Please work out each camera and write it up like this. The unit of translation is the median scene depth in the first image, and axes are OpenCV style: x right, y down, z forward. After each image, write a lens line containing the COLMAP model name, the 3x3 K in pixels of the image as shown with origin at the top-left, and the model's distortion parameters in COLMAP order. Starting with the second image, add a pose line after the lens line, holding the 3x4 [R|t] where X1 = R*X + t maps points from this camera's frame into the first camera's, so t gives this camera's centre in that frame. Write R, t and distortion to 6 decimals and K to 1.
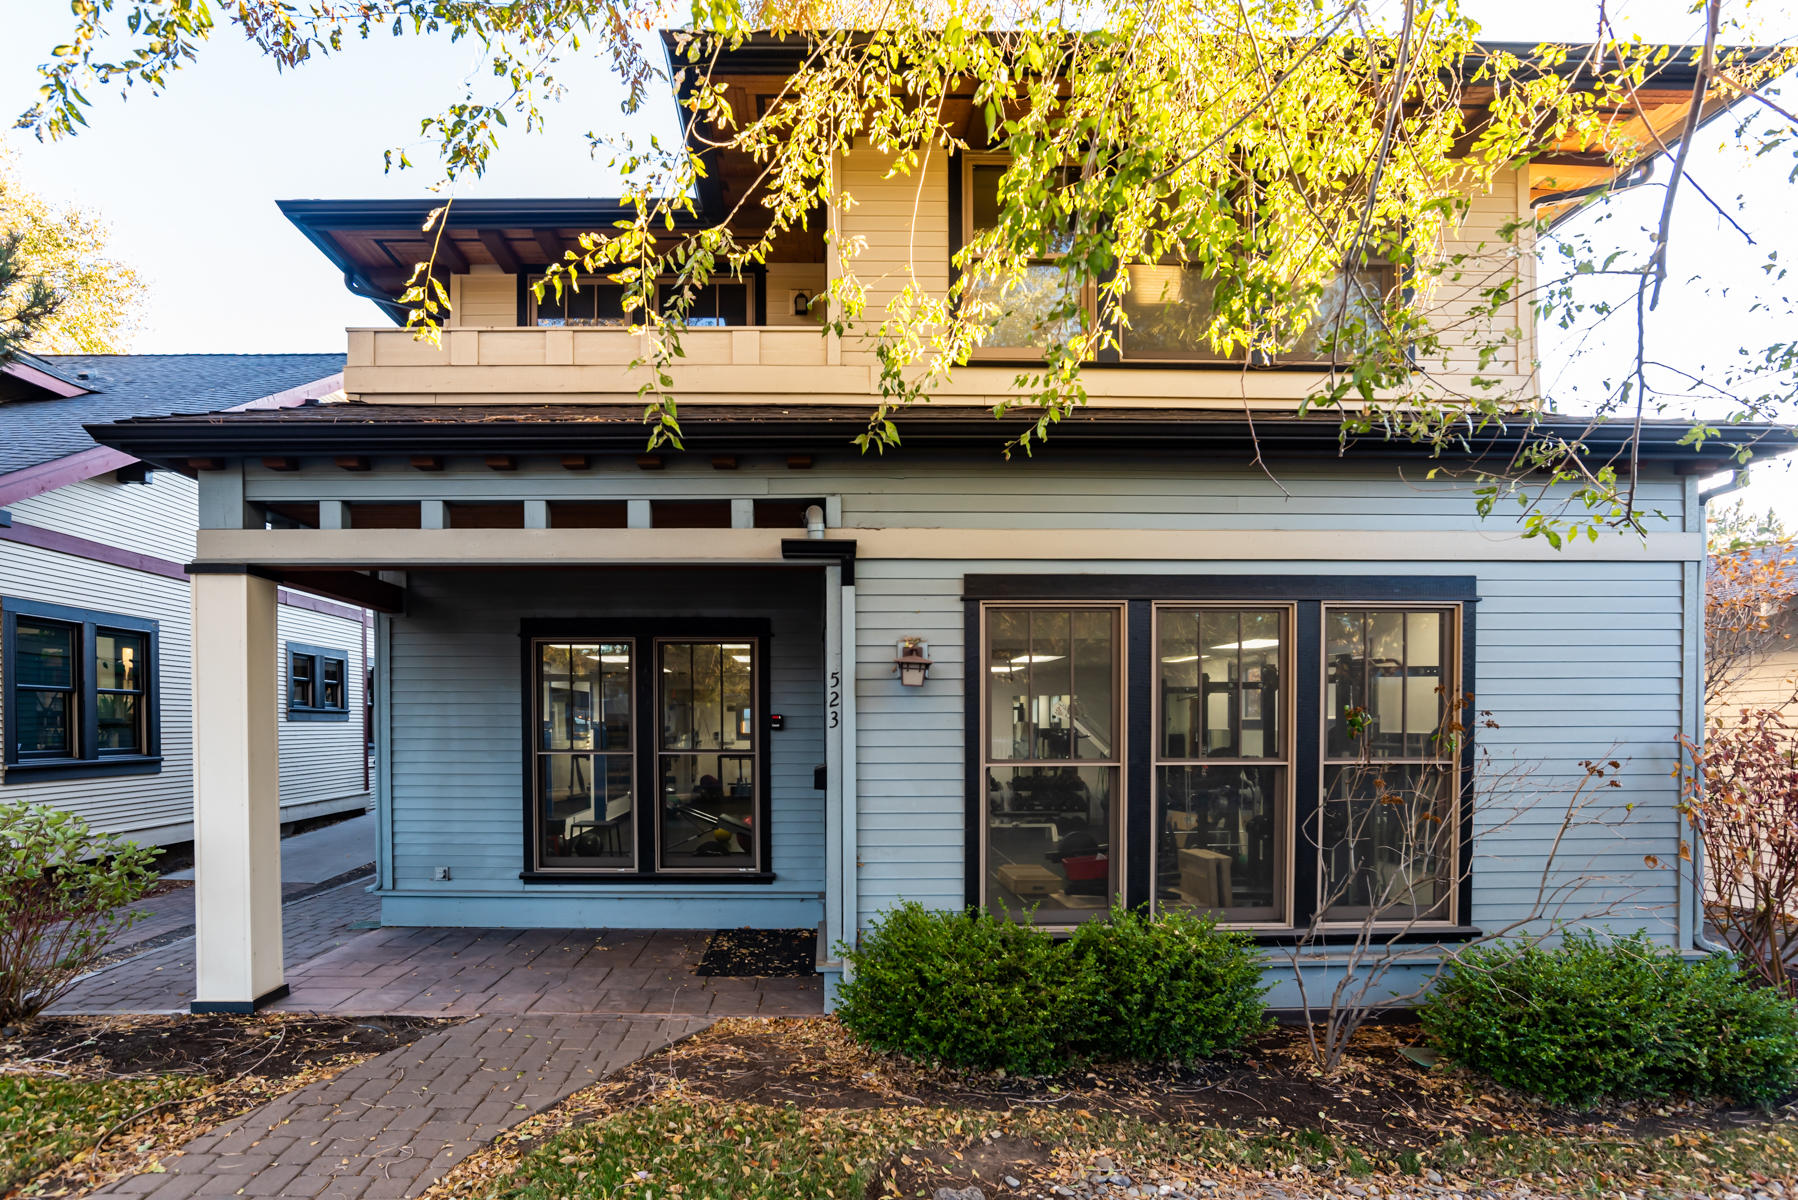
lens RADIAL K [[917.7, 0, 903.7], [0, 917.7, 752.9], [0, 0, 1]] dist [0.000217, -0.000342]
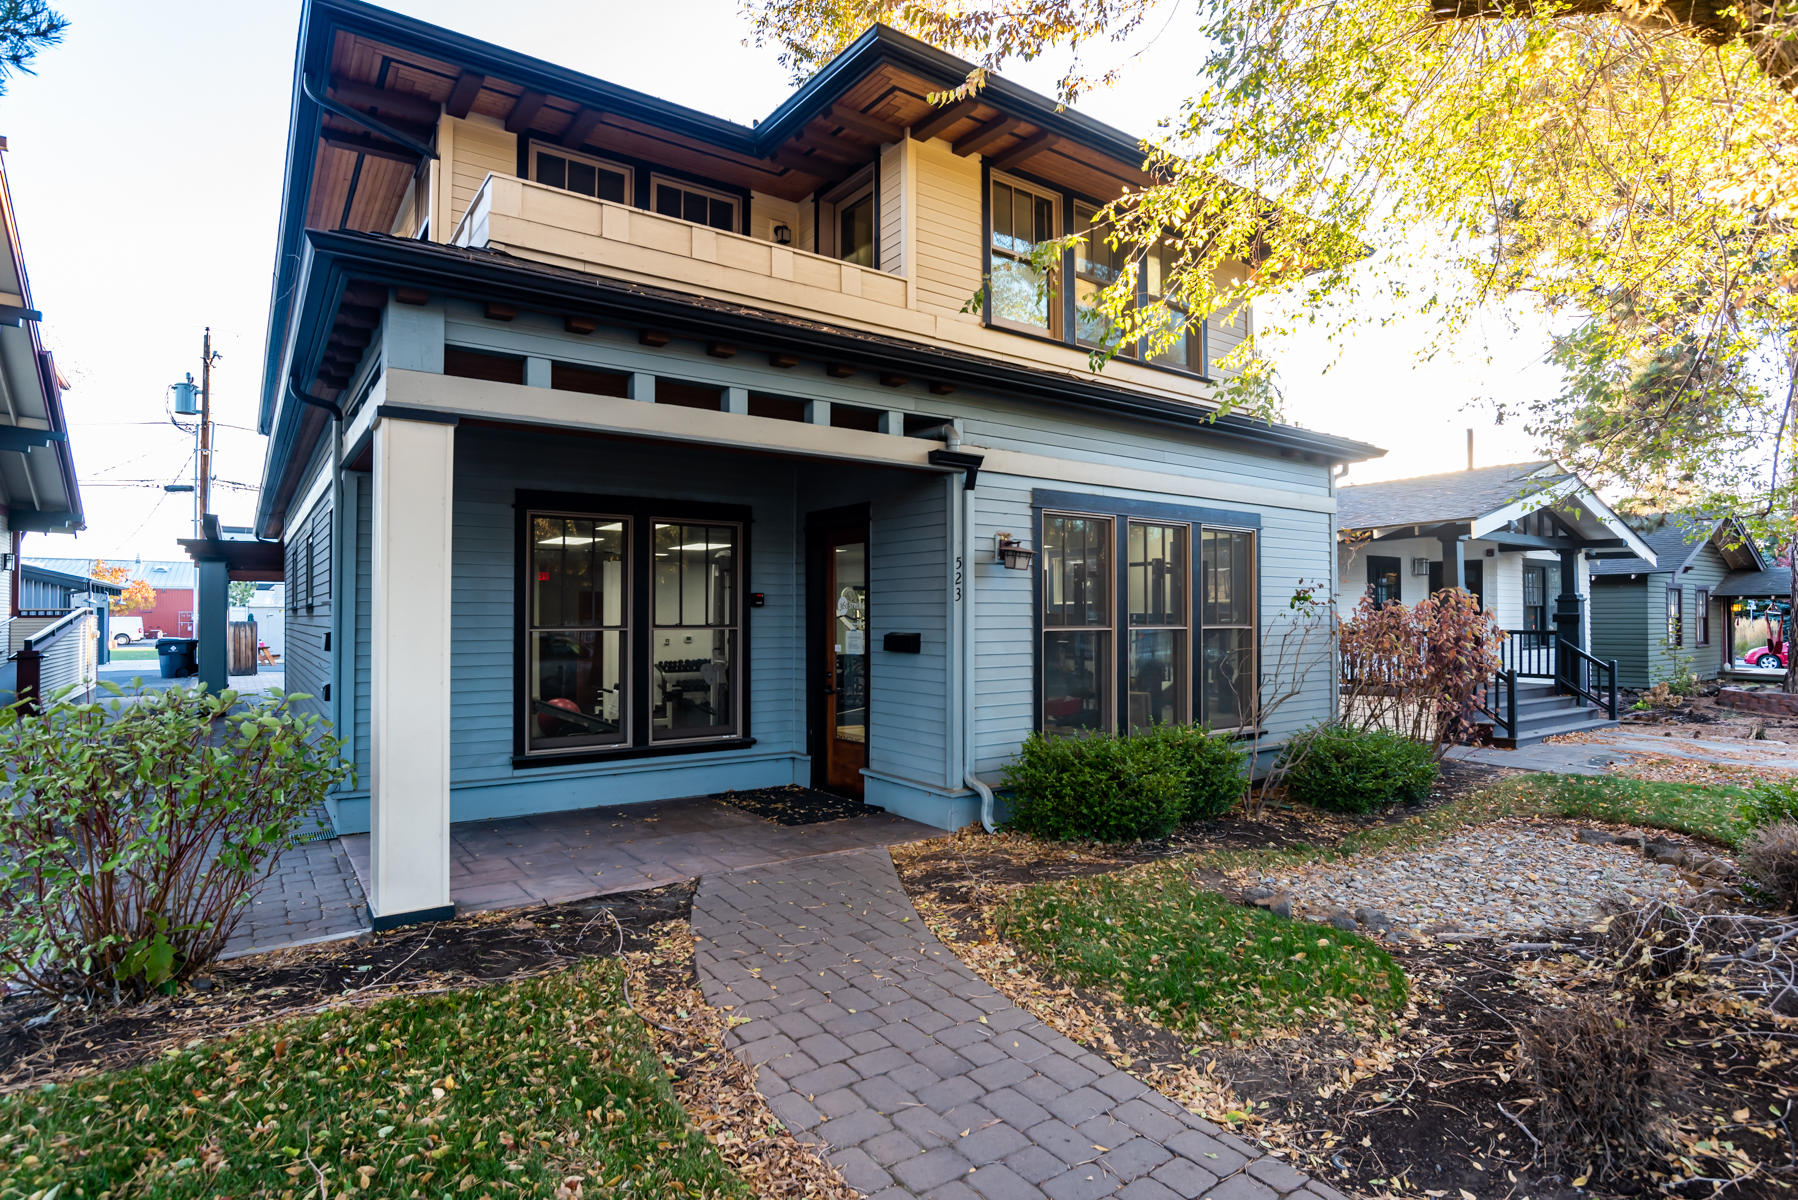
lens RADIAL K [[917.7, 0, 904.1], [0, 917.7, 593.9], [0, 0, 1]] dist [0.000217, -0.000342]
pose [[0.816681, 0.013402, 0.576934, -0.861777], [0.013839, 0.998988, -0.042797, 0.015422], [-0.576924, 0.042935, 0.815669, 0.017708]]
